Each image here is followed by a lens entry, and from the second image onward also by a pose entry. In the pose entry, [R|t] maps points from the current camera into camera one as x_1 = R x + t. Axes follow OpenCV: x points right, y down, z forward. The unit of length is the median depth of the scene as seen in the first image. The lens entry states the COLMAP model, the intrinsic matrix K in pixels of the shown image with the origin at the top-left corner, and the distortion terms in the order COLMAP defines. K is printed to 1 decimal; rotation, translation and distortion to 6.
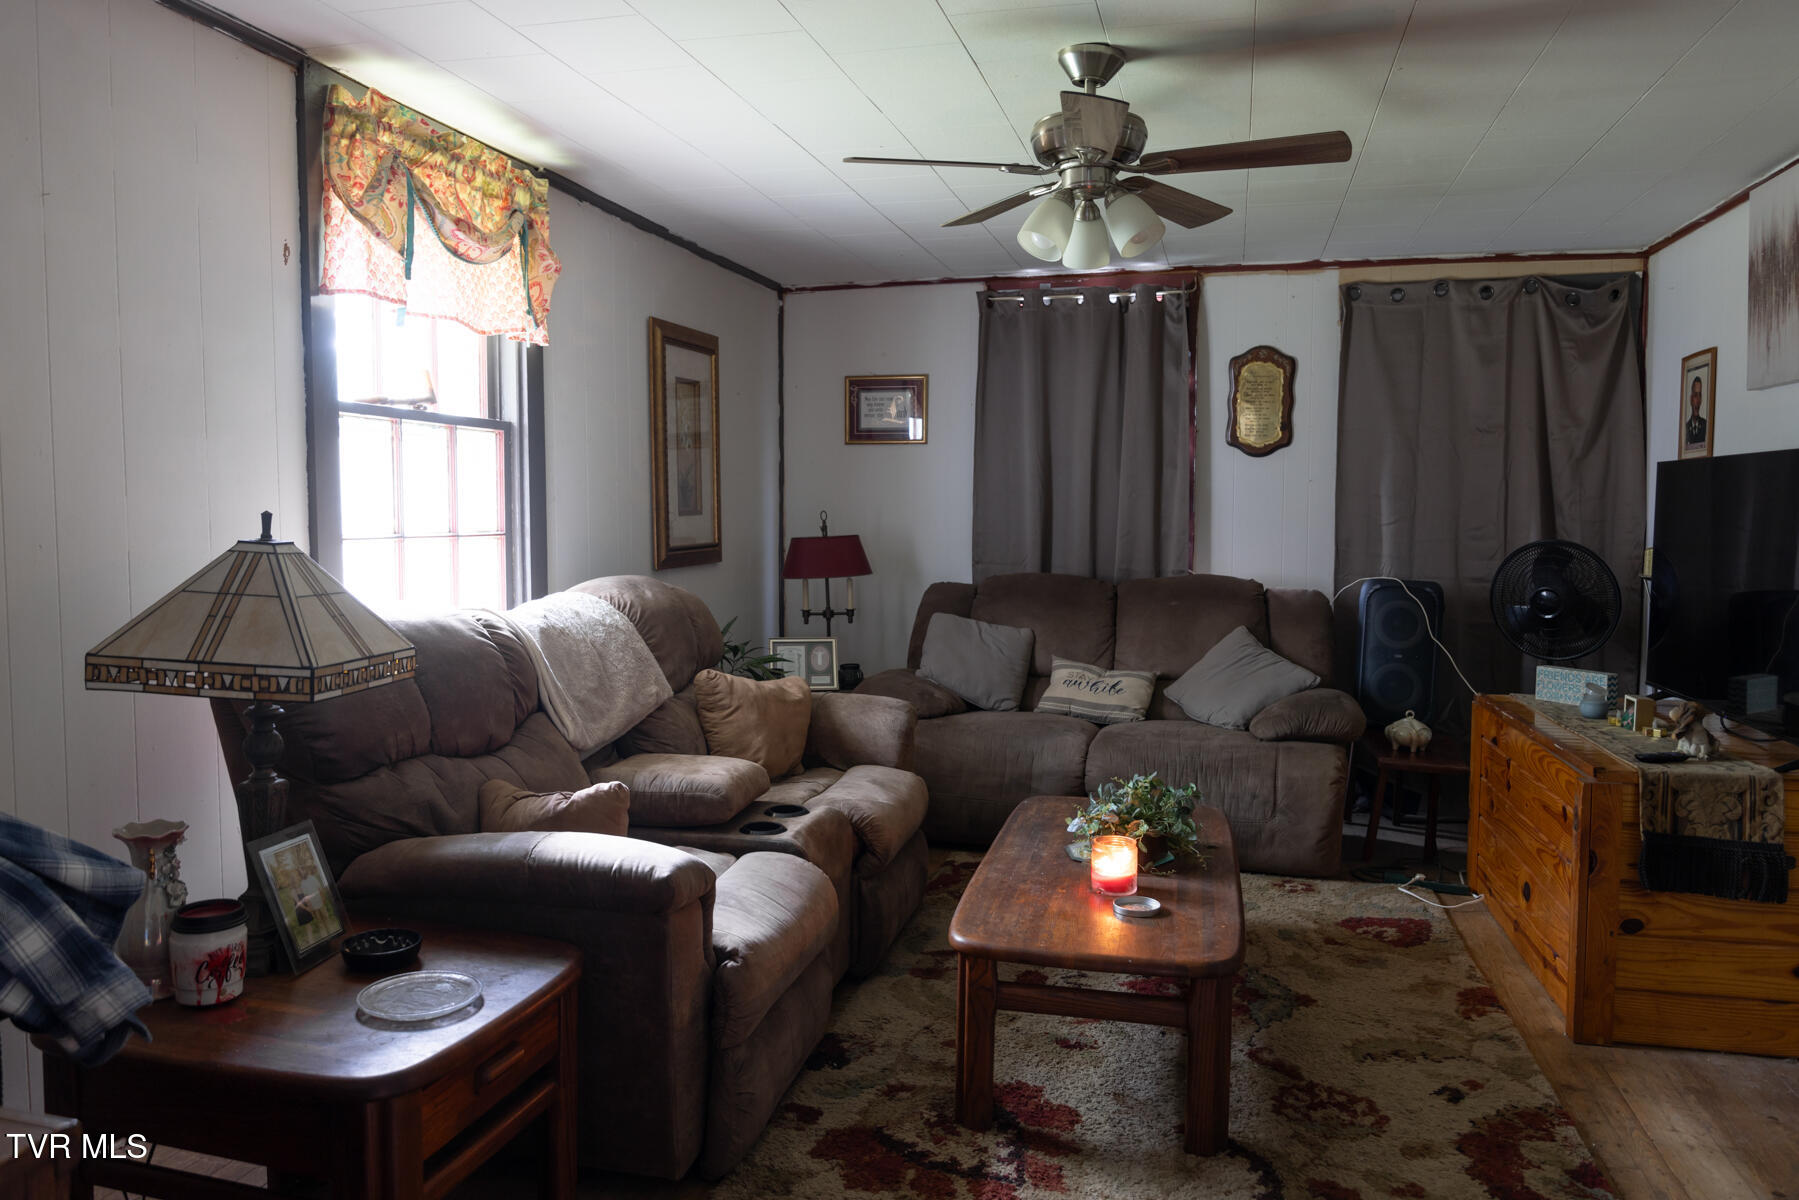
lens RADIAL K [[1261.4, 0, 903.7], [0, 1261.4, 580.7], [0, 0, 1]] dist [-0.005397, 0.002163]
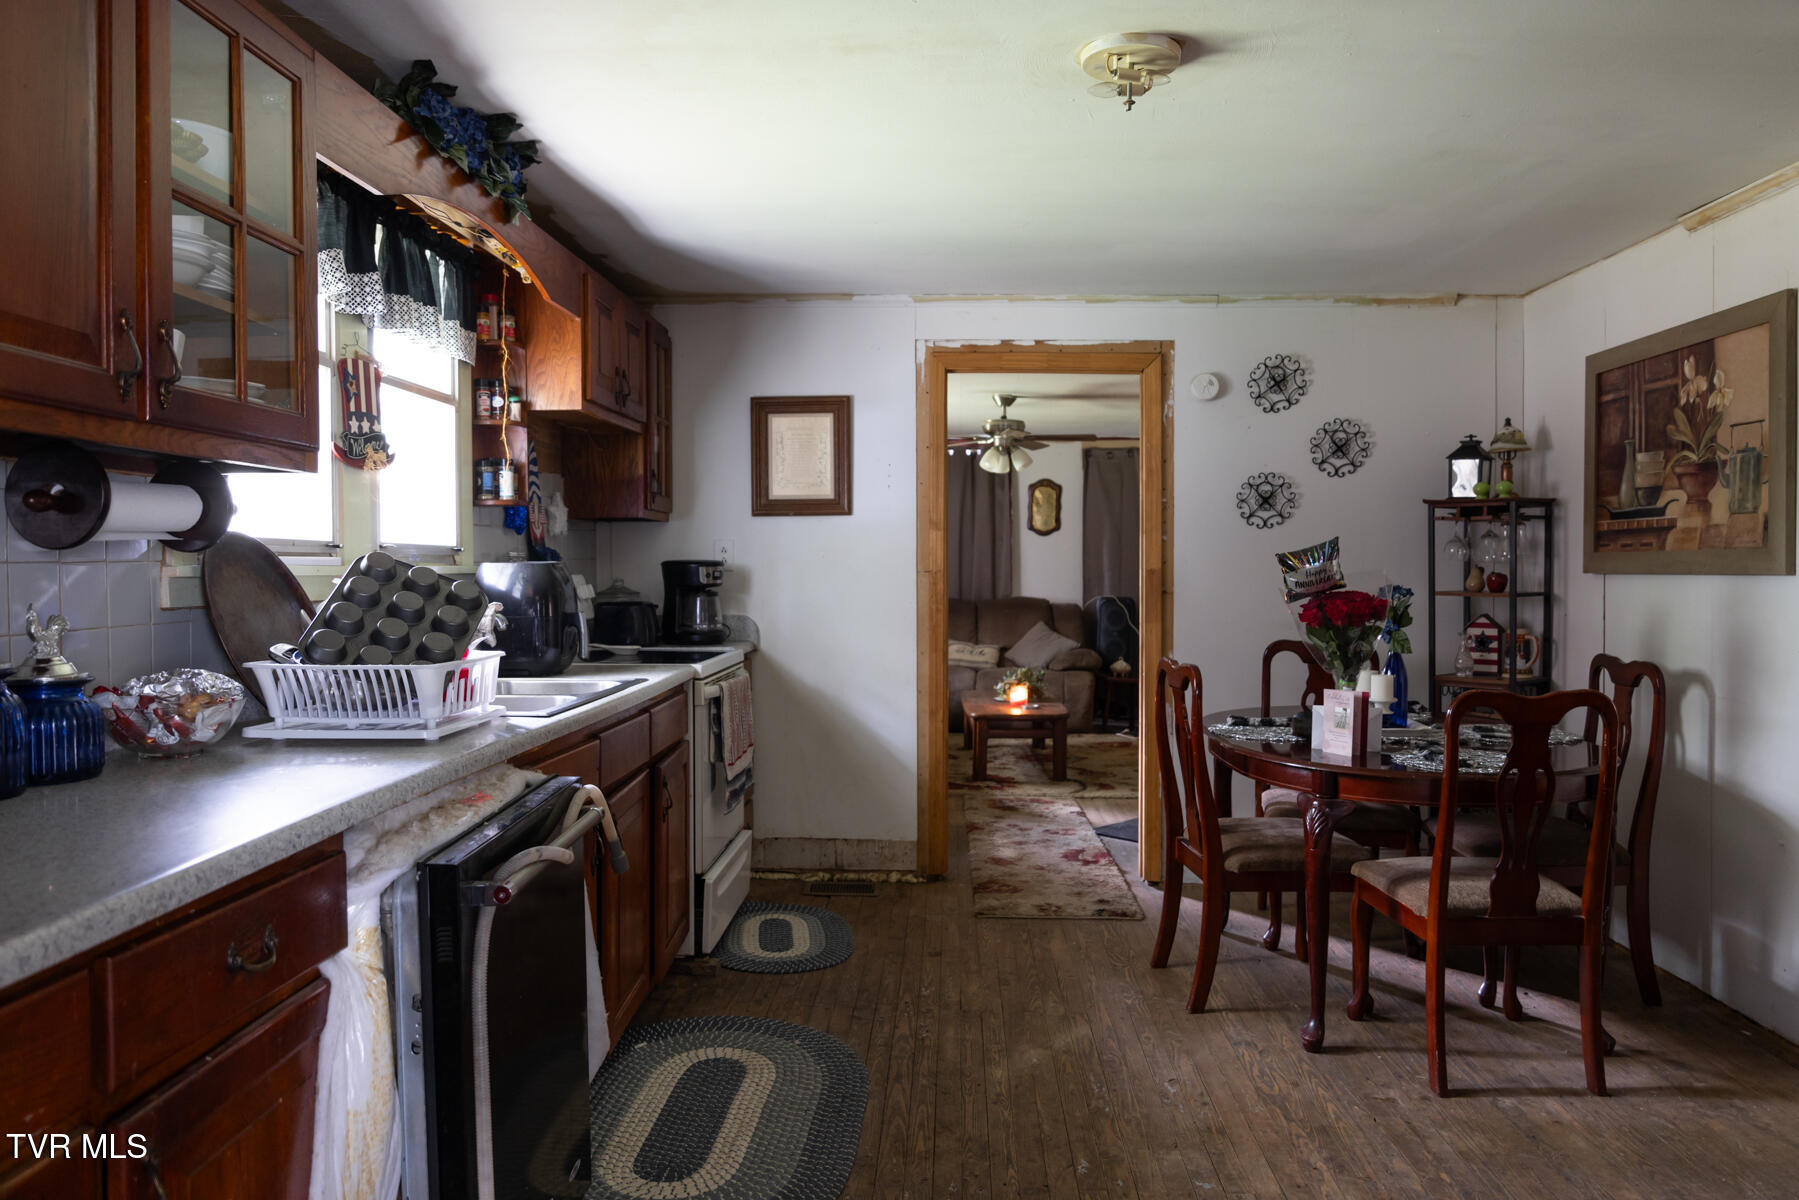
lens RADIAL K [[1261.4, 0, 903.7], [0, 1261.4, 580.7], [0, 0, 1]] dist [-0.005397, 0.002163]
pose [[0.976499, -0.007332, 0.215398, -0.366153], [0.016695, 0.998991, -0.041683, 0.050071], [-0.214875, 0.044300, 0.975636, -0.887185]]
